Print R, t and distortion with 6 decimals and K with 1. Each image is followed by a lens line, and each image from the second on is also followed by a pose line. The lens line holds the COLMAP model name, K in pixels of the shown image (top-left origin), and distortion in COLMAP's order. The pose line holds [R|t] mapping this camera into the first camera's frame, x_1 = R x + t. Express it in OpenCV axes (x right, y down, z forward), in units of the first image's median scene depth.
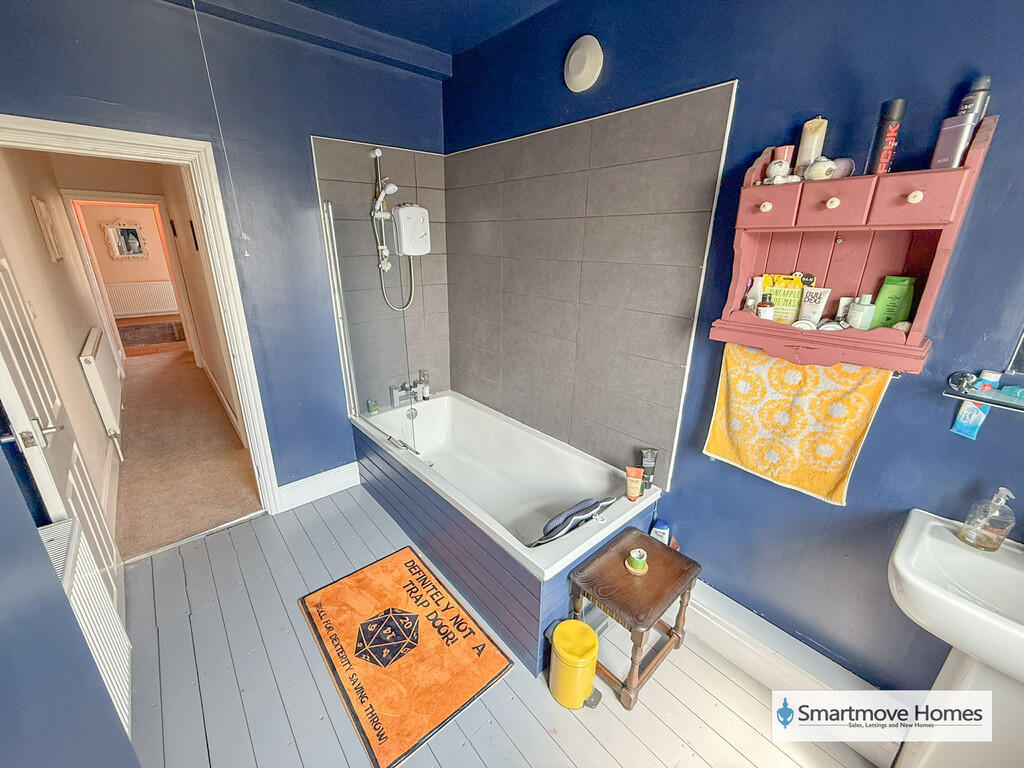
lens RADIAL K [[410.1, 0, 510.7], [0, 410.1, 380.0], [0, 0, 1]] dist [-0.001596, -0.000381]
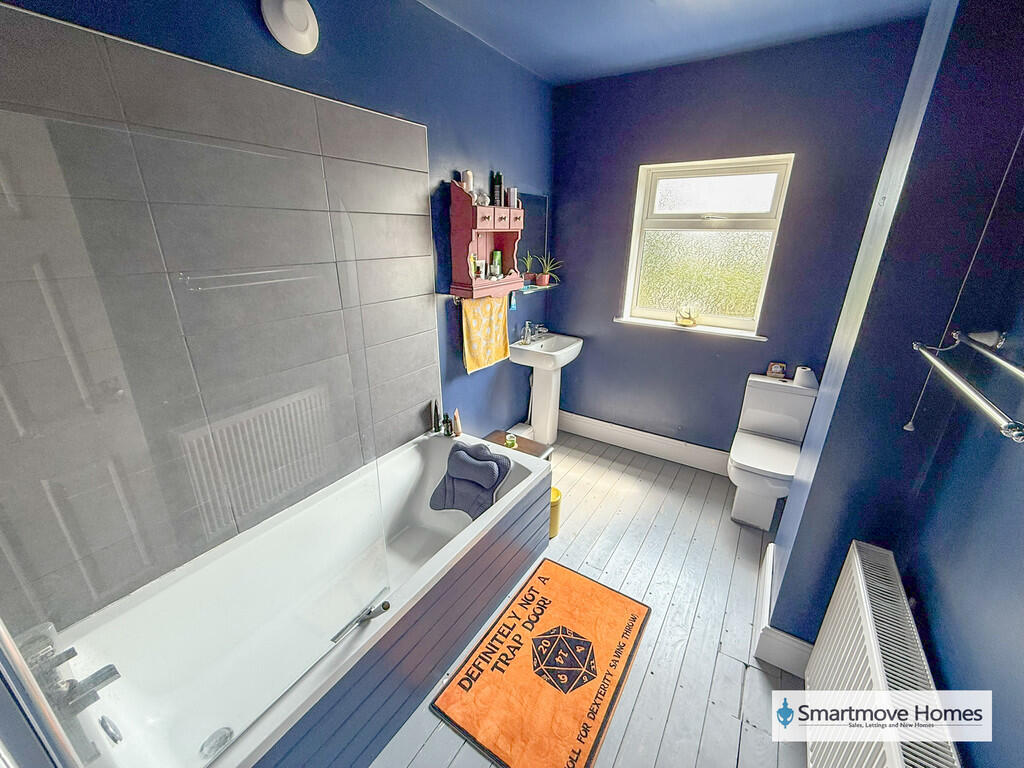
lens RADIAL K [[410.1, 0, 507.9], [0, 410.1, 382.2], [0, 0, 1]] dist [-0.001596, -0.000381]
pose [[-0.273190, -0.337719, 0.900729, -0.910952], [0.300663, 0.859460, 0.413436, -0.363548], [-0.913766, 0.383763, -0.133256, 1.002517]]
